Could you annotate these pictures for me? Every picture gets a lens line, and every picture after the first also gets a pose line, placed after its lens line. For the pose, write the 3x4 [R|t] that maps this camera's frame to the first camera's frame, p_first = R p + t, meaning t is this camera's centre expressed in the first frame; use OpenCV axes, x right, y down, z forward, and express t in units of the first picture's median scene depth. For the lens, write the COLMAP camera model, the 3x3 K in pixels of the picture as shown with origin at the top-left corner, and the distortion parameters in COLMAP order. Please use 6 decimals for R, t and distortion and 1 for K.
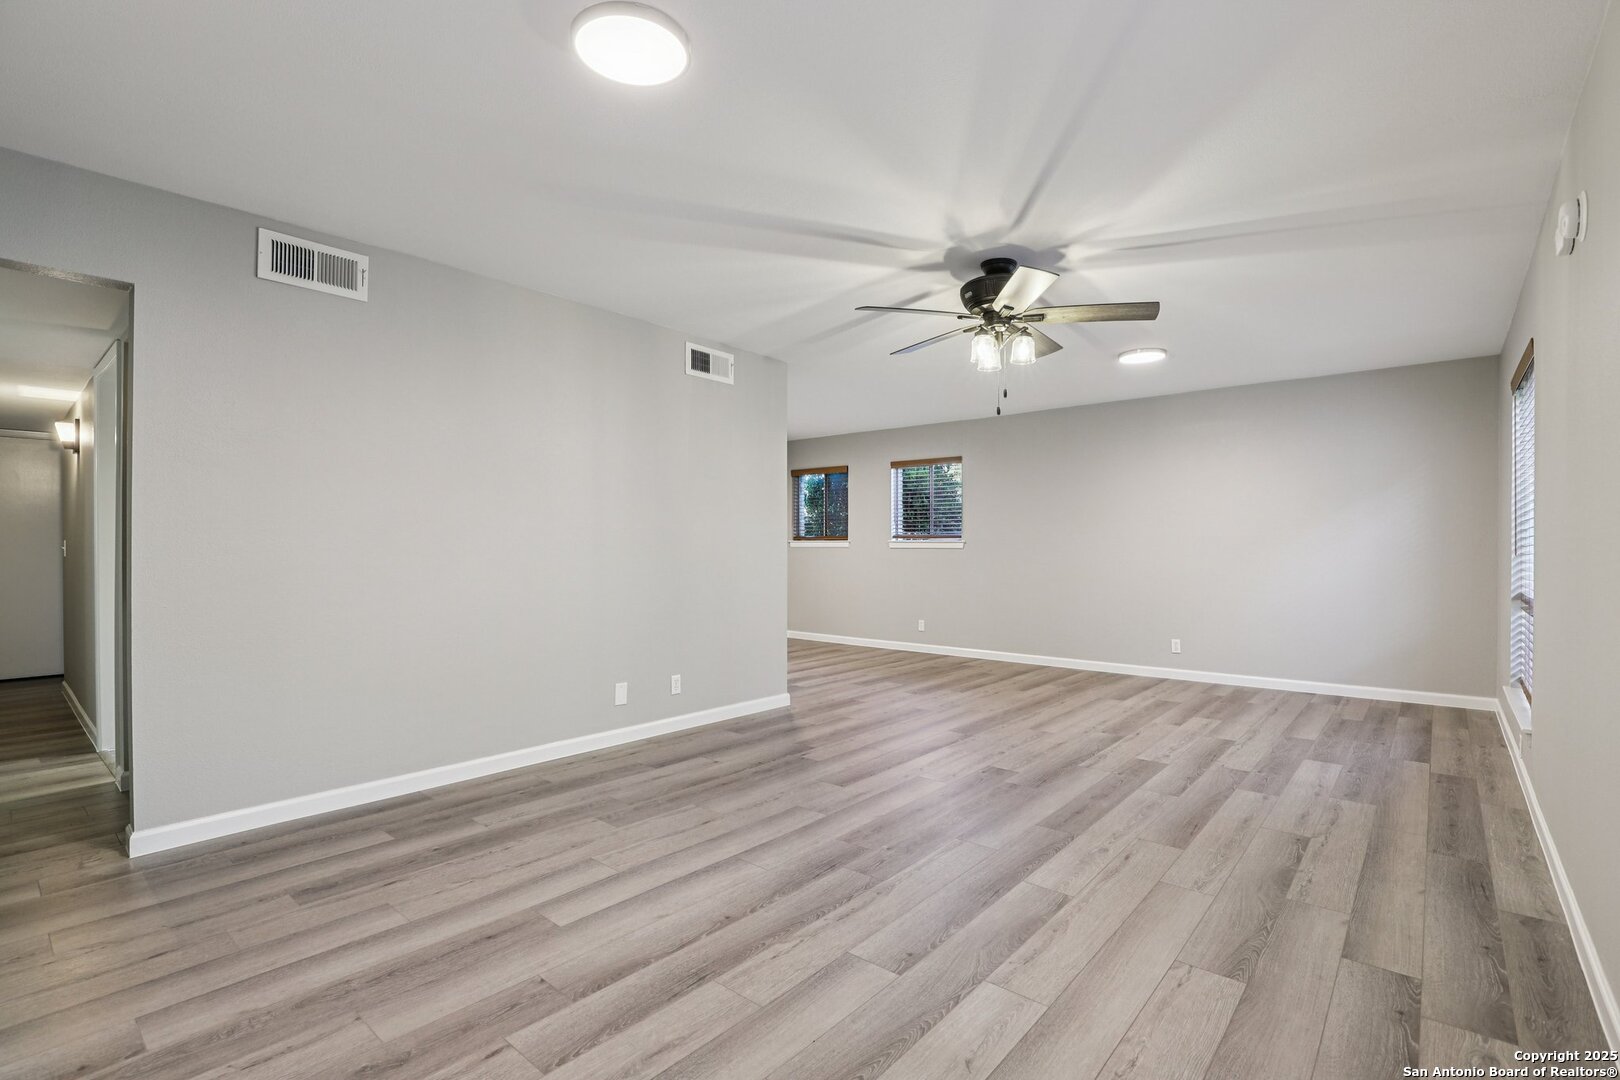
lens RADIAL K [[747.1, 0, 824.7], [0, 747.1, 541.4], [0, 0, 1]] dist [-0.035856, 0.007373]
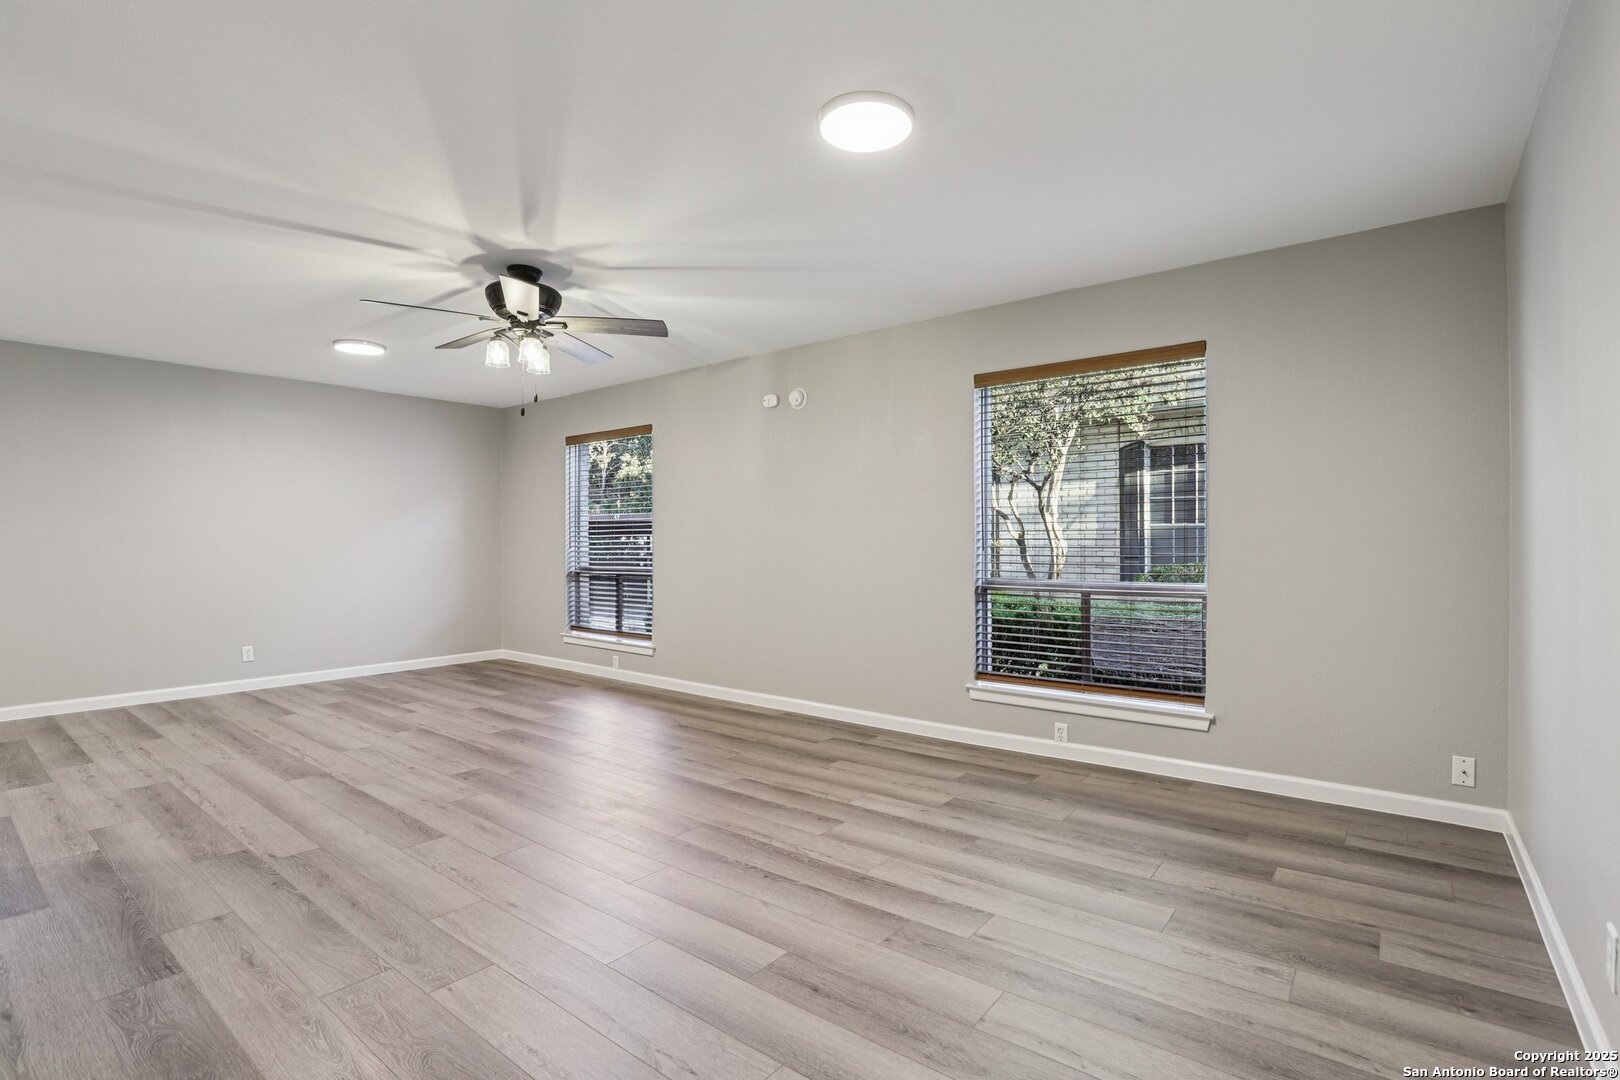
lens RADIAL K [[747.1, 0, 812.8], [0, 747.1, 544.0], [0, 0, 1]] dist [-0.035856, 0.007373]
pose [[-0.027805, -0.003483, 0.999607, -0.799400], [-0.006171, 0.999975, 0.003313, 0.001213], [-0.999594, -0.006076, -0.027826, 0.616213]]
